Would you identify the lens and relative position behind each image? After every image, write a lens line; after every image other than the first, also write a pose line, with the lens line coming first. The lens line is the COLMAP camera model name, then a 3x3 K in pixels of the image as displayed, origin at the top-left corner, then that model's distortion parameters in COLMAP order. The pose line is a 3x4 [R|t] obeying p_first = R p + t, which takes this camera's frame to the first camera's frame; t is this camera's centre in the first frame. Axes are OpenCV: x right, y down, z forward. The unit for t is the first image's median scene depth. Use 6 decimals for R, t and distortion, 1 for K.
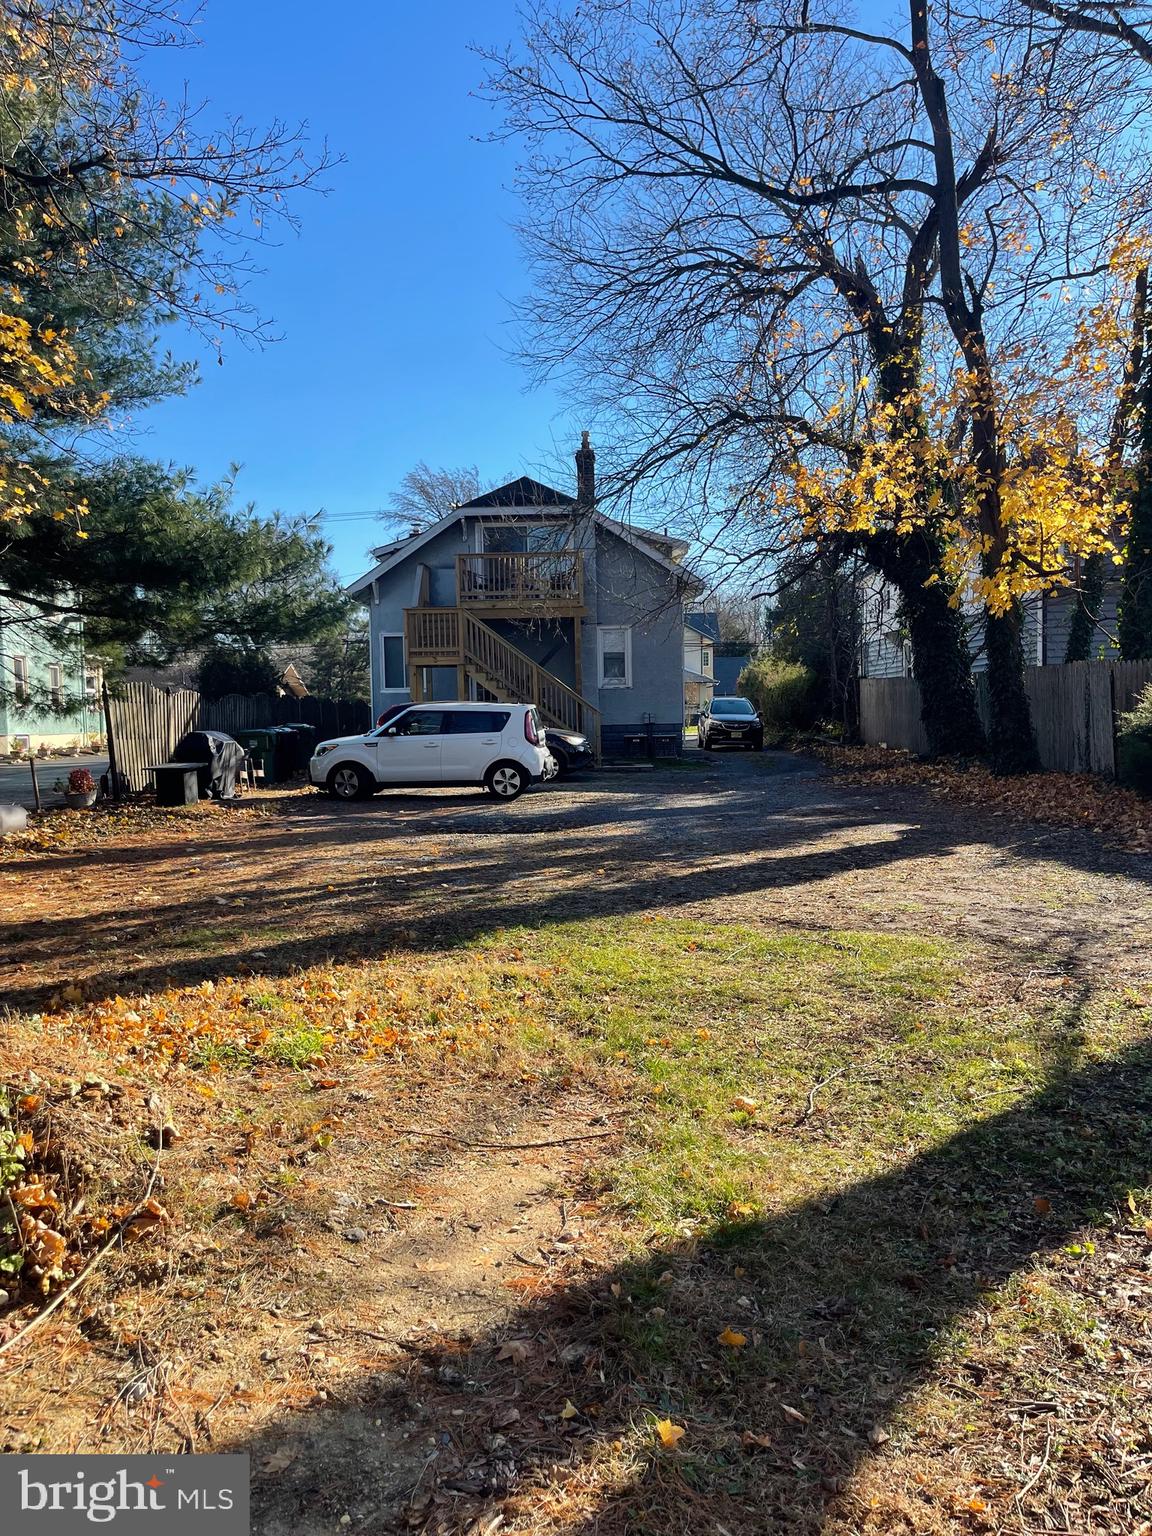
lens RADIAL K [[1152.9, 0, 574.8], [0, 1152.9, 765.4], [0, 0, 1]] dist [0.052345, -0.067331]
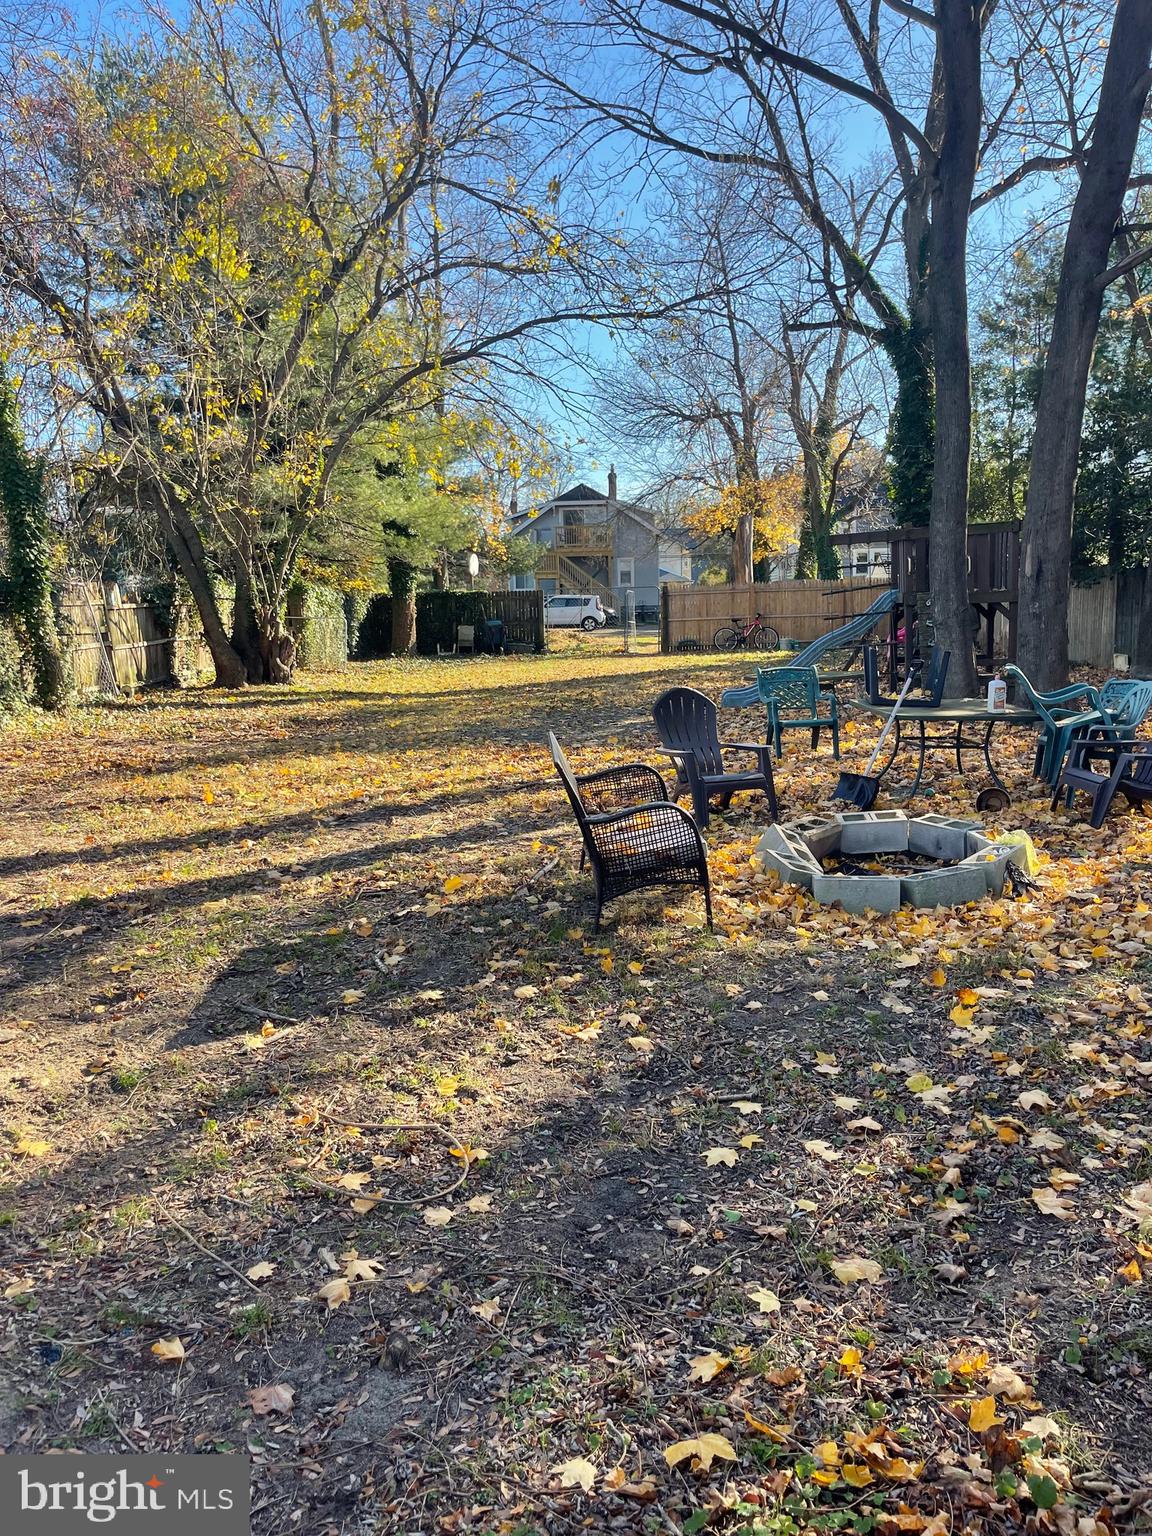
lens RADIAL K [[1152.9, 0, 576.8], [0, 1152.9, 772.5], [0, 0, 1]] dist [0.052345, -0.067331]
pose [[0.999987, -0.001668, 0.004920, -0.085790], [0.001195, 0.995499, 0.094763, 0.086868], [-0.005056, -0.094756, 0.995488, -1.455050]]
